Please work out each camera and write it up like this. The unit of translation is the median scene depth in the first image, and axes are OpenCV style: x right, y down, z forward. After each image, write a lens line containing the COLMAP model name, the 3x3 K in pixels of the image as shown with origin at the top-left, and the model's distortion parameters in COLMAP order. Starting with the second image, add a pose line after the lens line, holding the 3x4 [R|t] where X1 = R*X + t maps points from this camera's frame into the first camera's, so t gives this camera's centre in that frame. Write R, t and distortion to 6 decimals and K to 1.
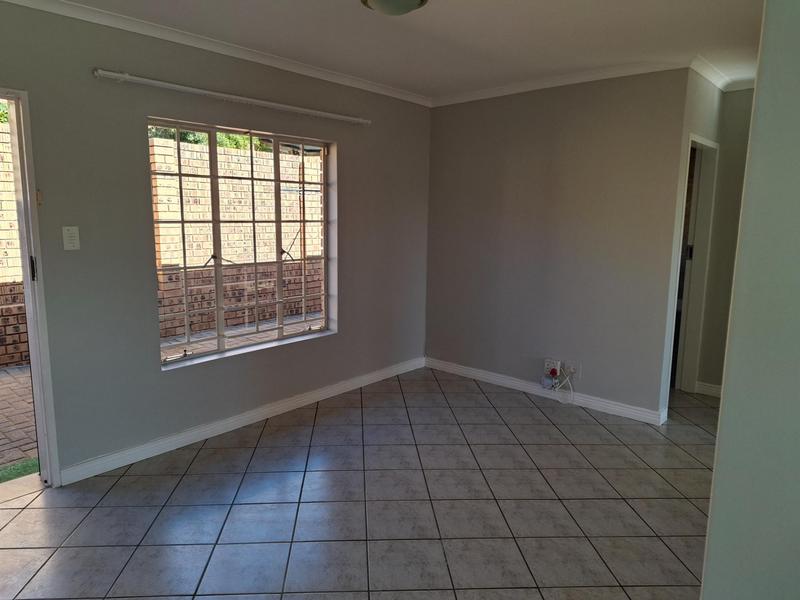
lens RADIAL K [[530.1, 0, 400.0], [0, 530.1, 300.0], [0, 0, 1]] dist [0.005045, 0.000562]
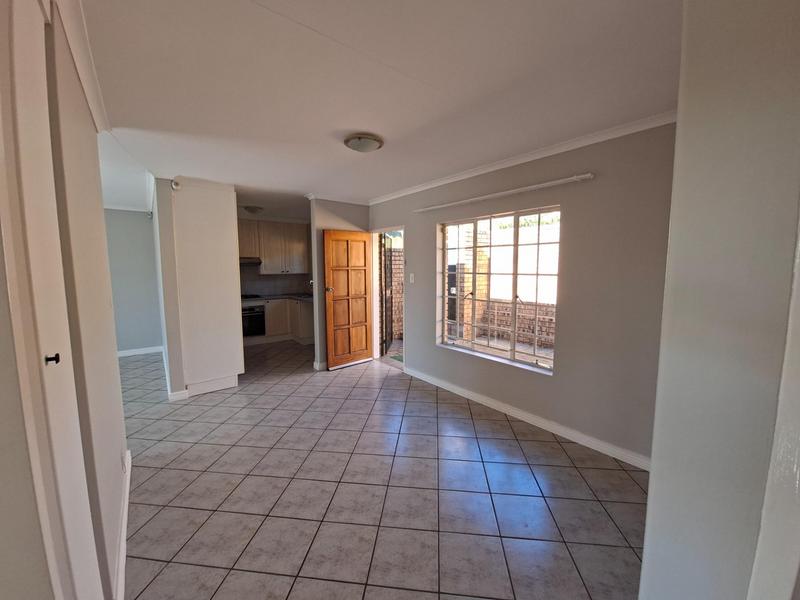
lens RADIAL K [[324.4, 0, 400.0], [0, 324.4, 300.0], [0, 0, 1]] dist [-0.001455, -0.000135]
pose [[-0.168424, 0.094939, -0.981132, 0.644010], [-0.162035, 0.979144, 0.122562, -0.136963], [0.972305, 0.179620, -0.149528, 0.843800]]
